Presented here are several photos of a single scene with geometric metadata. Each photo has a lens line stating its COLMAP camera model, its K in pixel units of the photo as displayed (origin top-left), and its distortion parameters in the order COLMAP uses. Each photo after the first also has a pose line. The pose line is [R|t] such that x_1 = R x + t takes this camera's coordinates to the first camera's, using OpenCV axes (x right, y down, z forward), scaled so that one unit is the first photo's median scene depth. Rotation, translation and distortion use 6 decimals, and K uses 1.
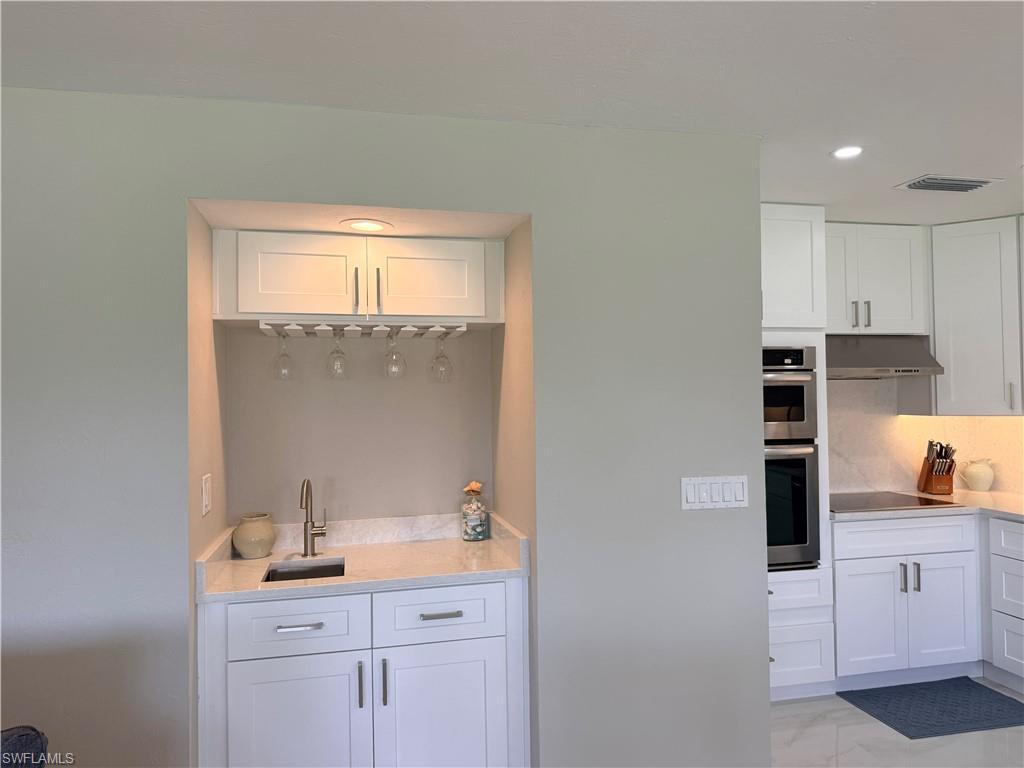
lens RADIAL K [[706.6, 0, 516.2], [0, 706.6, 383.1], [0, 0, 1]] dist [0.136863, -0.153745]
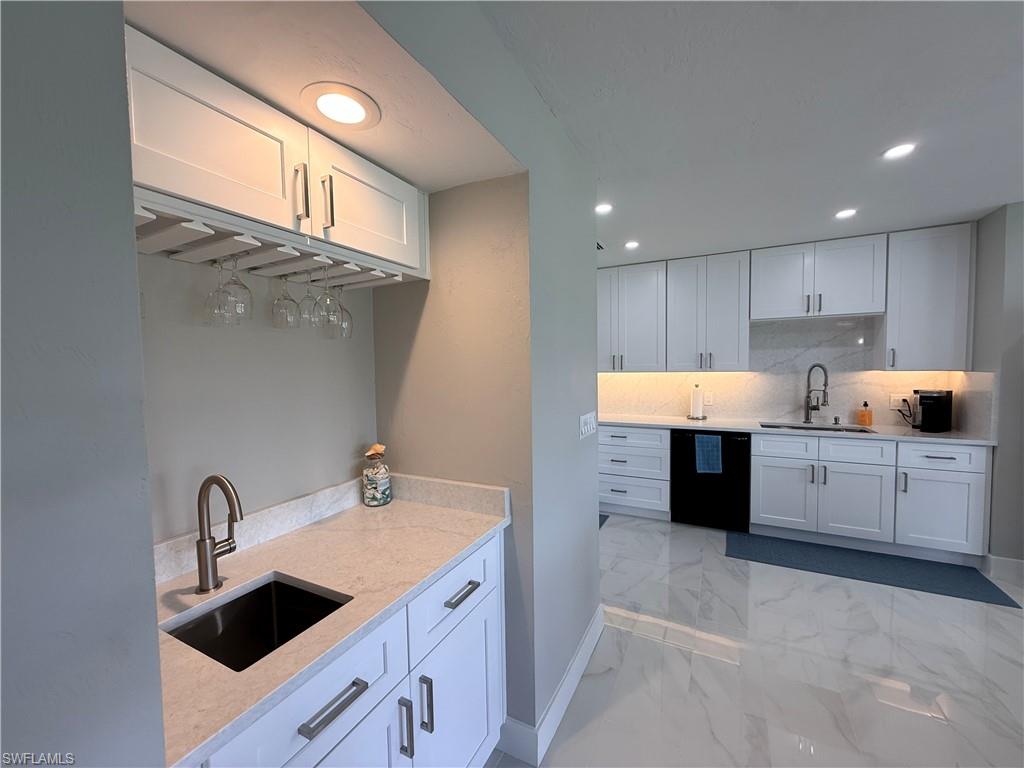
lens RADIAL K [[407.8, 0, 512.6], [0, 407.8, 384.7], [0, 0, 1]] dist [0.000274, 0.000039]
pose [[0.647033, -0.030991, 0.761832, -0.359275], [-0.011945, 0.998639, 0.050770, 0.028584], [-0.762368, -0.041949, 0.645782, 0.512113]]
